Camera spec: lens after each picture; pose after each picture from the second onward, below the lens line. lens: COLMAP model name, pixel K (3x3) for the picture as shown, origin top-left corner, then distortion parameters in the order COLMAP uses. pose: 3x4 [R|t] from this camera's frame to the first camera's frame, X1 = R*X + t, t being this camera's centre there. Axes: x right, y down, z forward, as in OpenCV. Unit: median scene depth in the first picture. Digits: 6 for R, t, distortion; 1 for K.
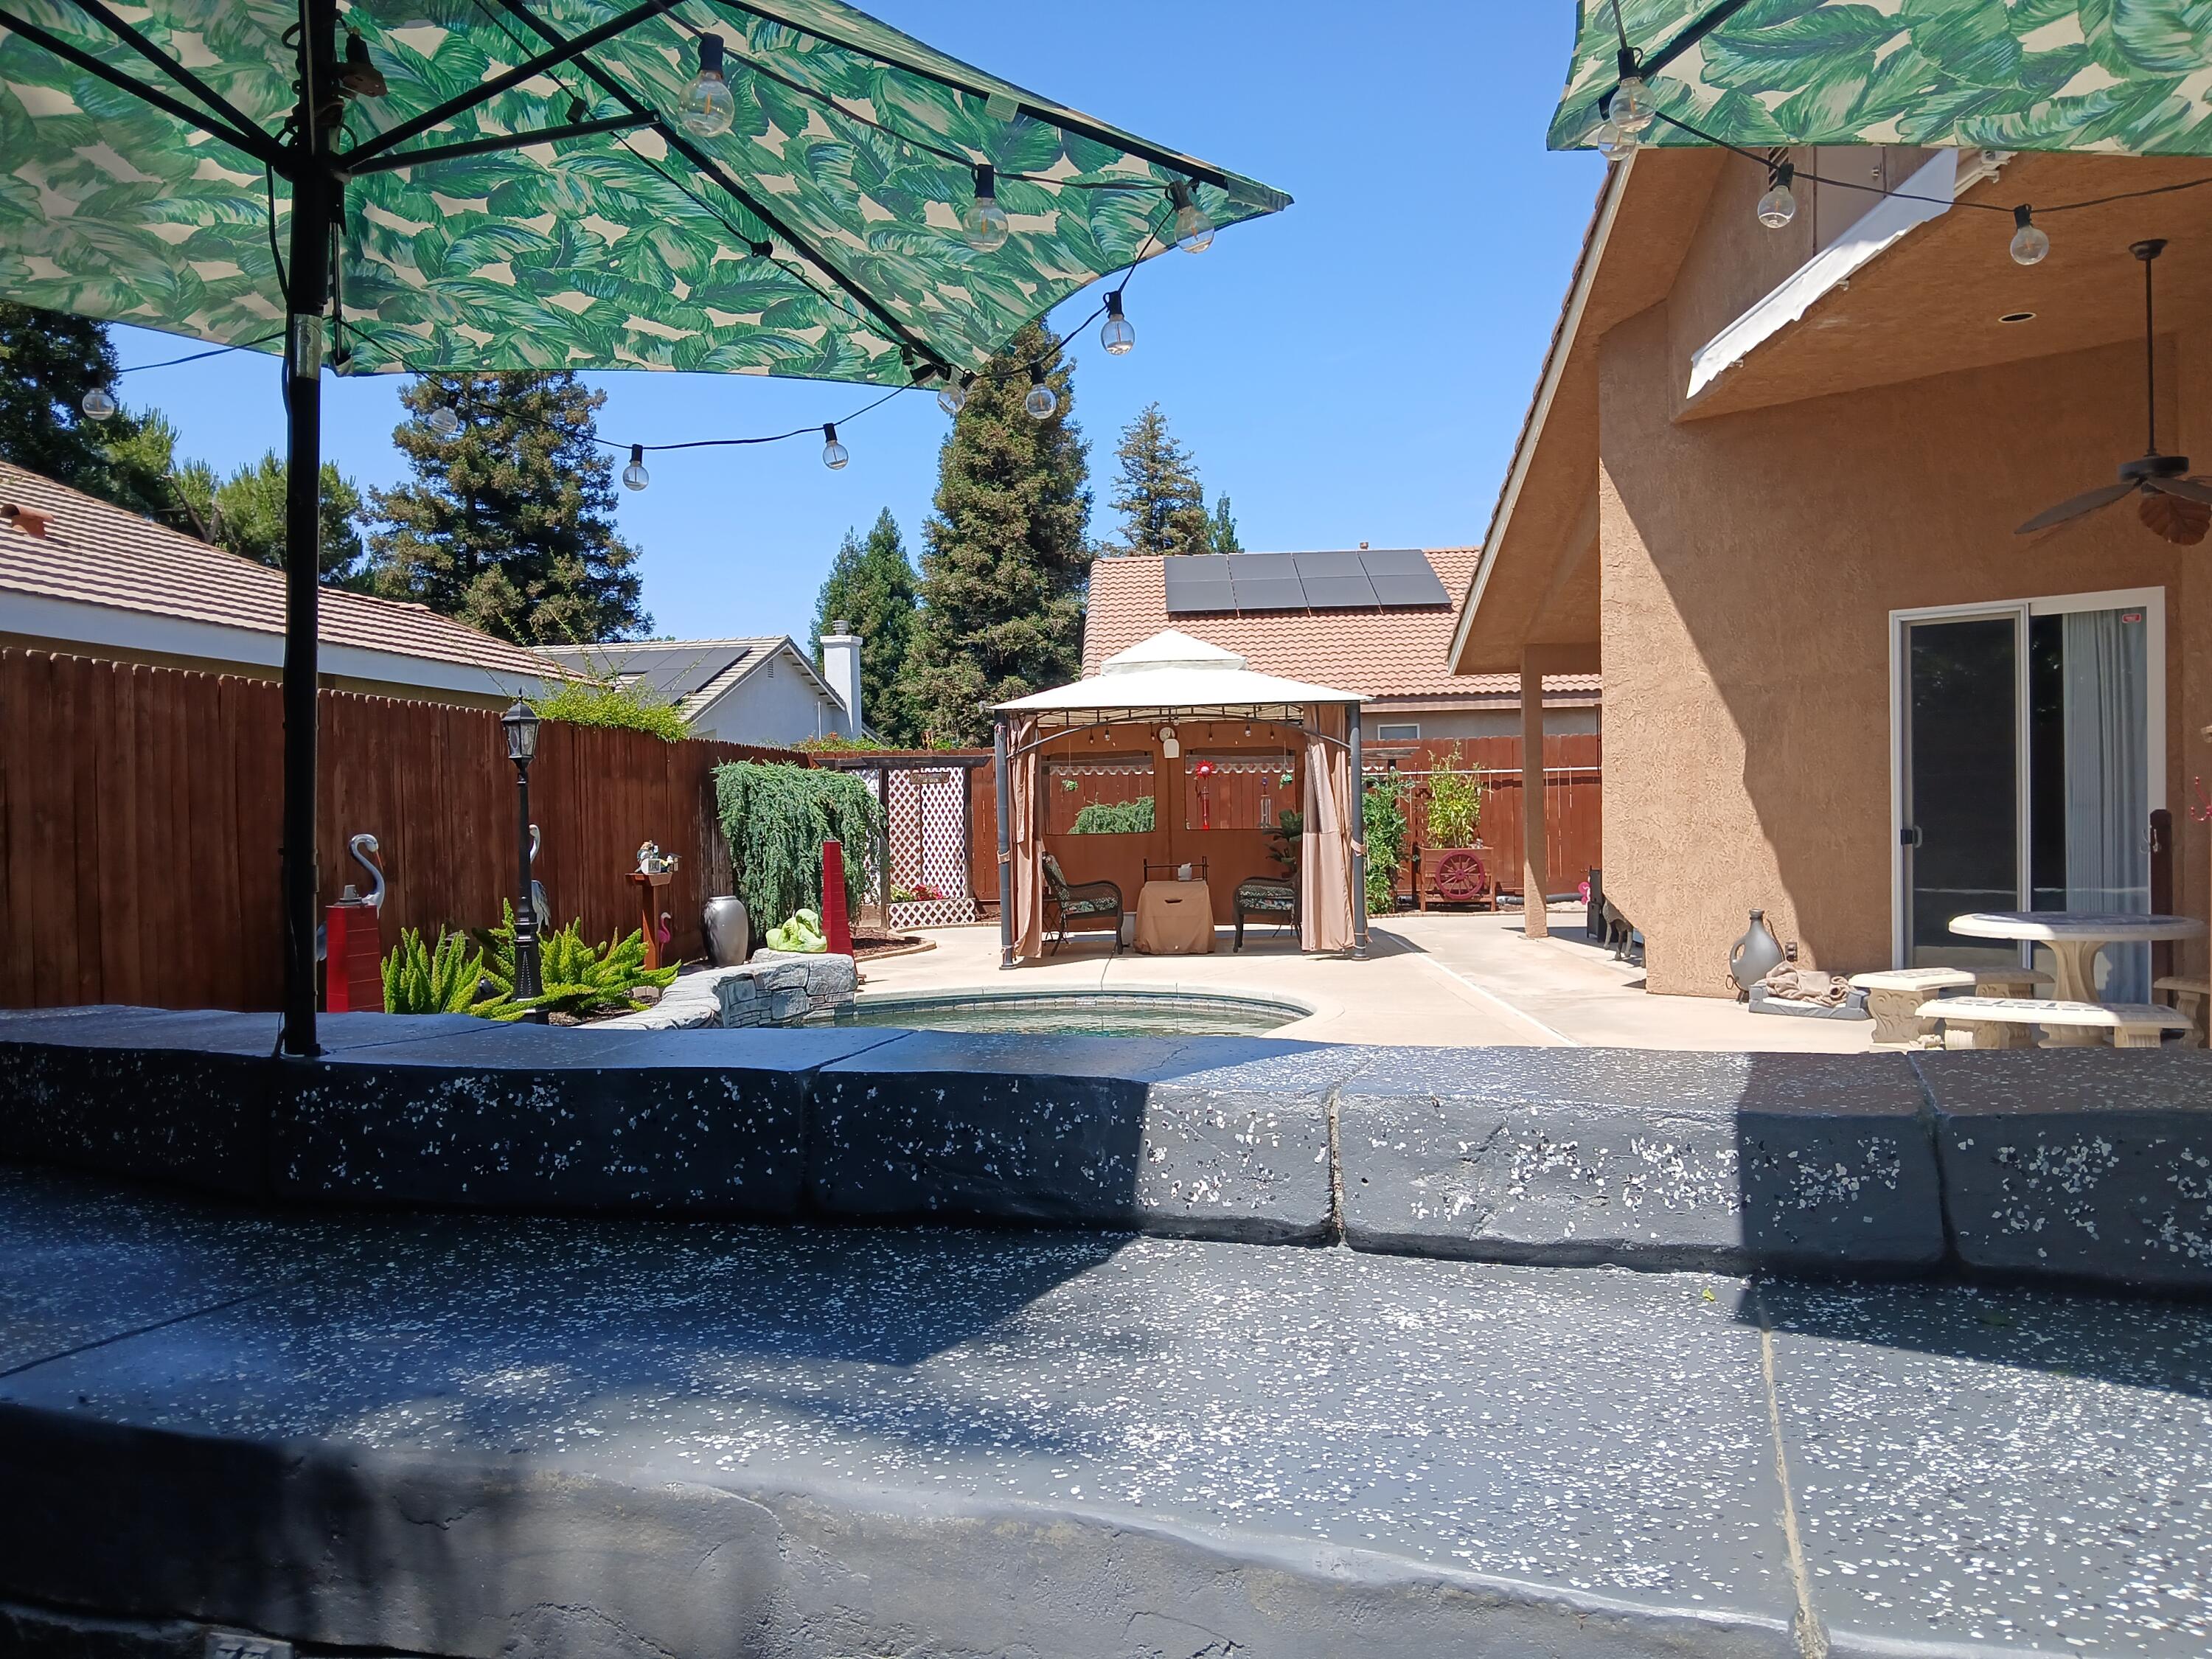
lens RADIAL K [[1708.8, 0, 1104.1], [0, 1708.8, 817.9], [0, 0, 1]] dist [-0.035295, -0.010553]
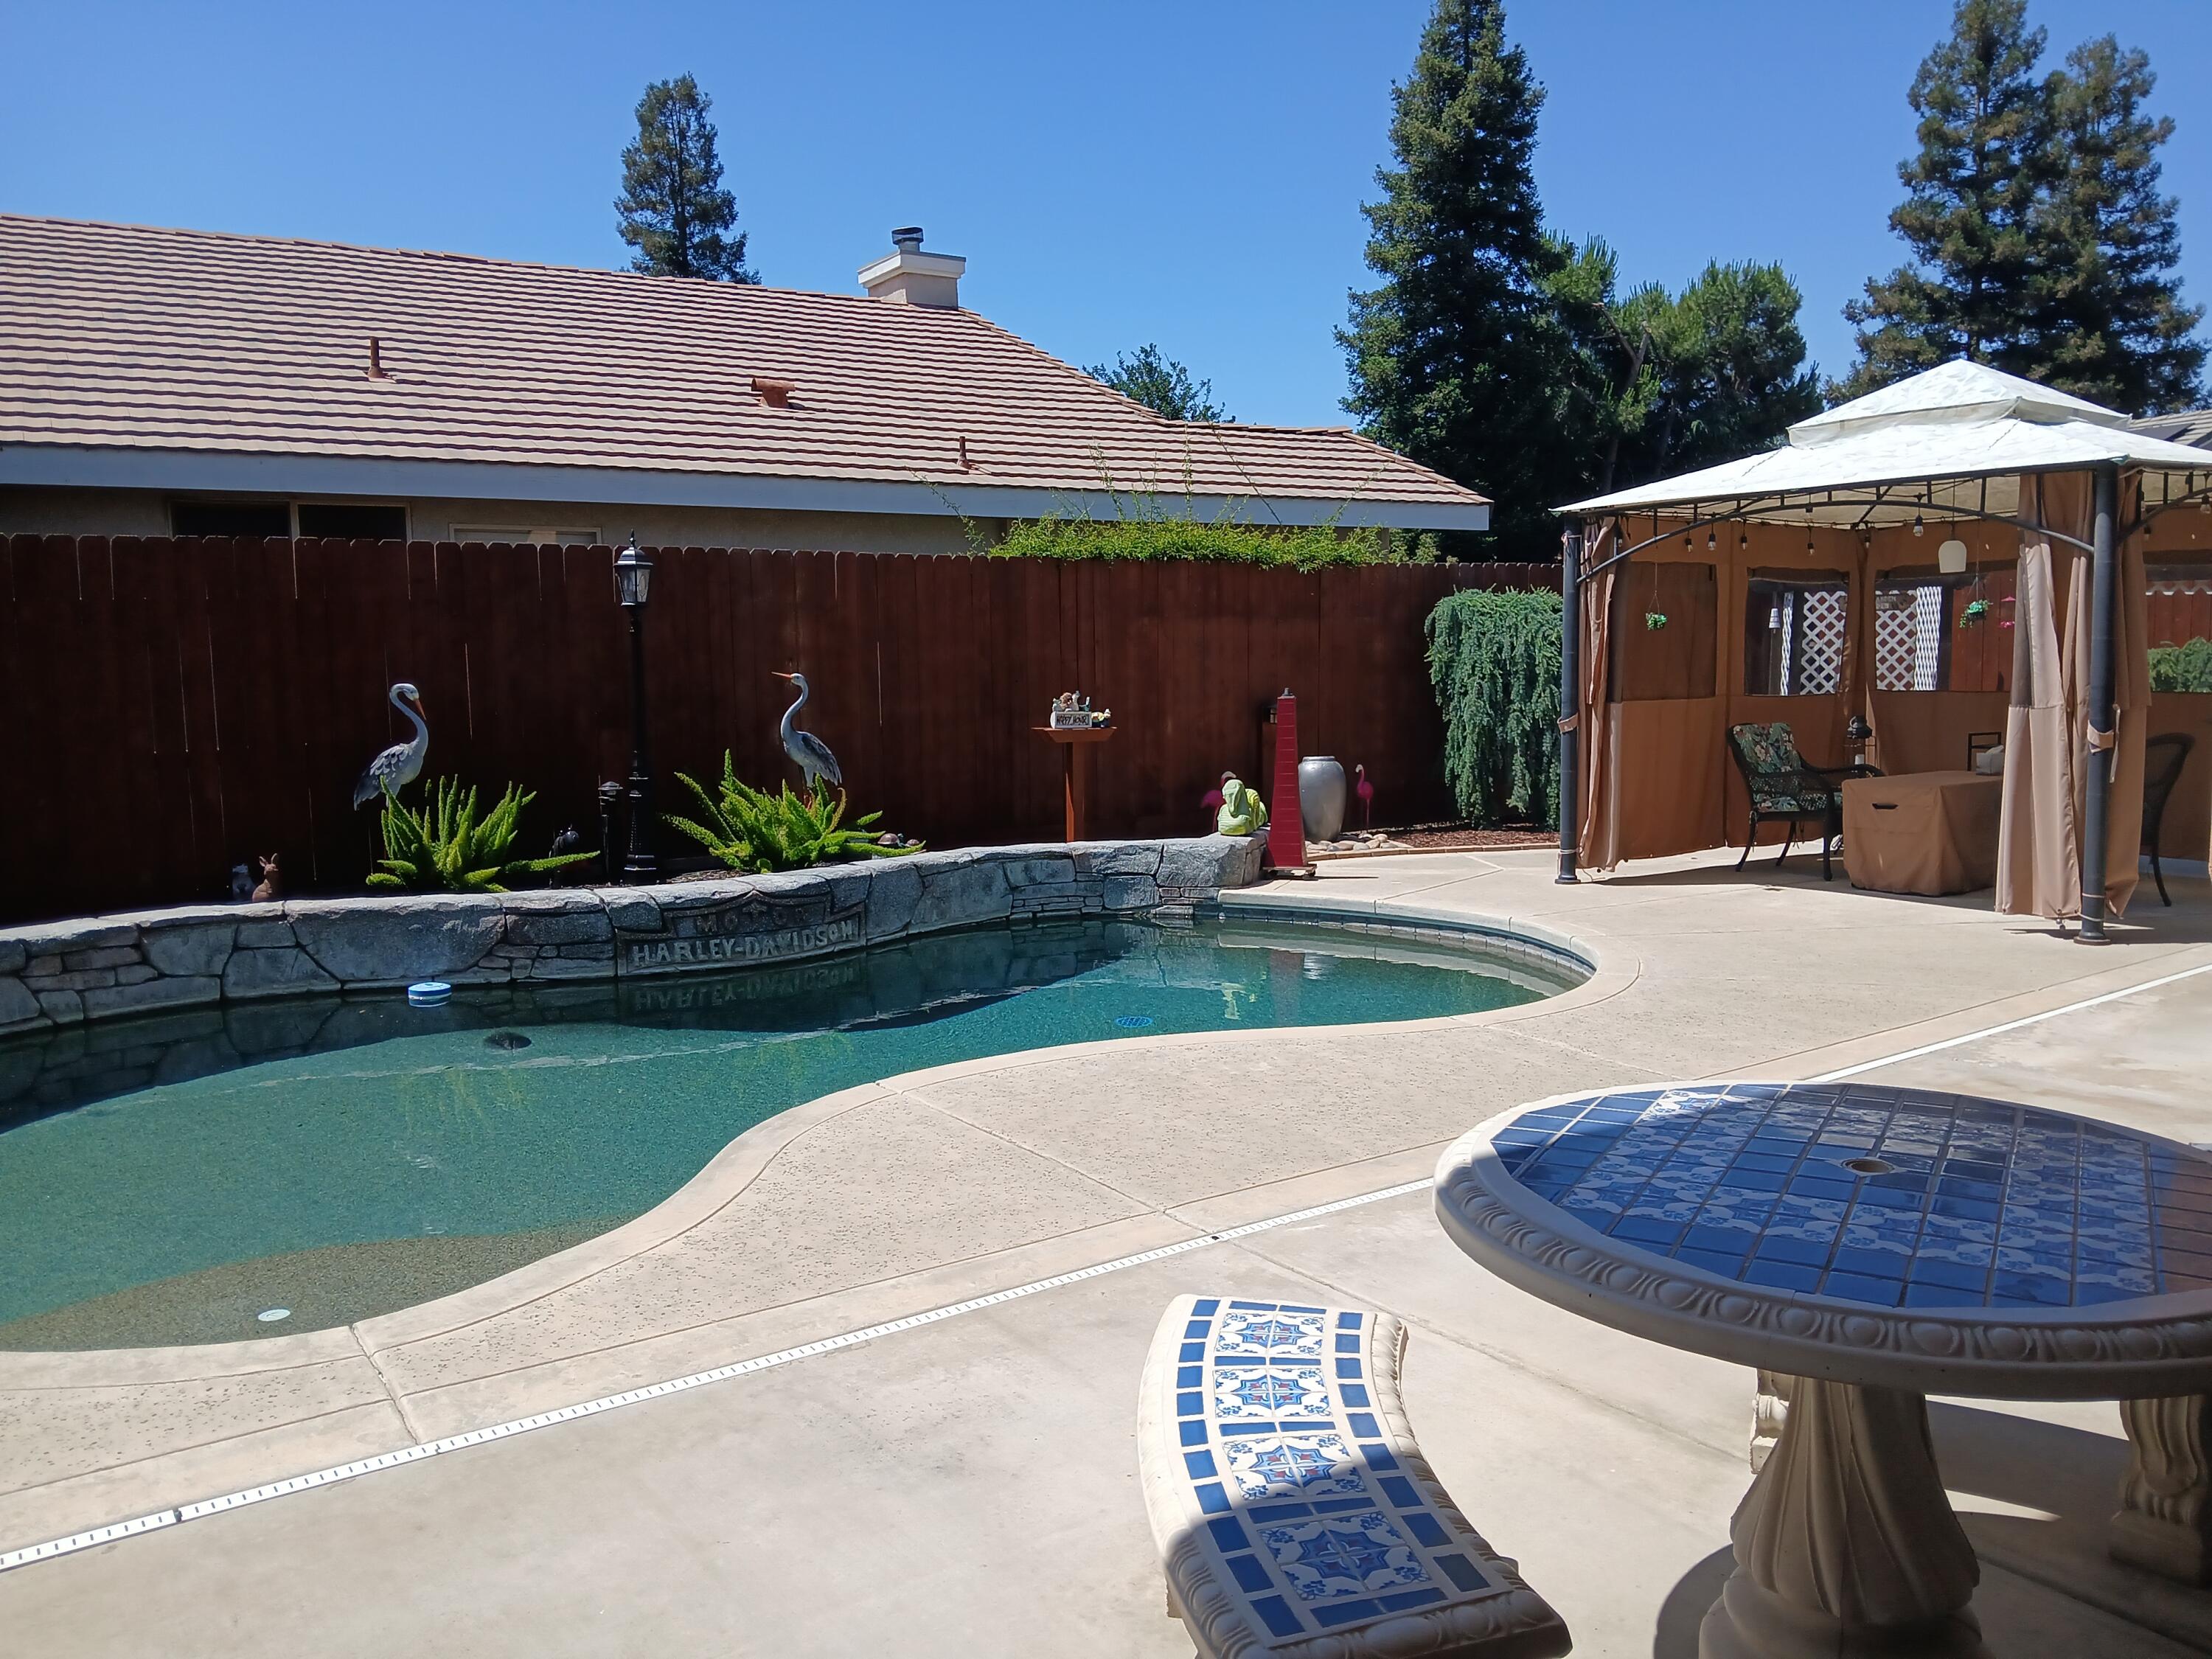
lens RADIAL K [[1708.8, 0, 1104.9], [0, 1708.8, 832.5], [0, 0, 1]] dist [-0.035295, -0.010553]
pose [[0.582682, 0.098748, -0.806679, 0.295116], [-0.004112, 0.992936, 0.118578, -0.011046], [0.812690, -0.065776, 0.578972, 0.322890]]
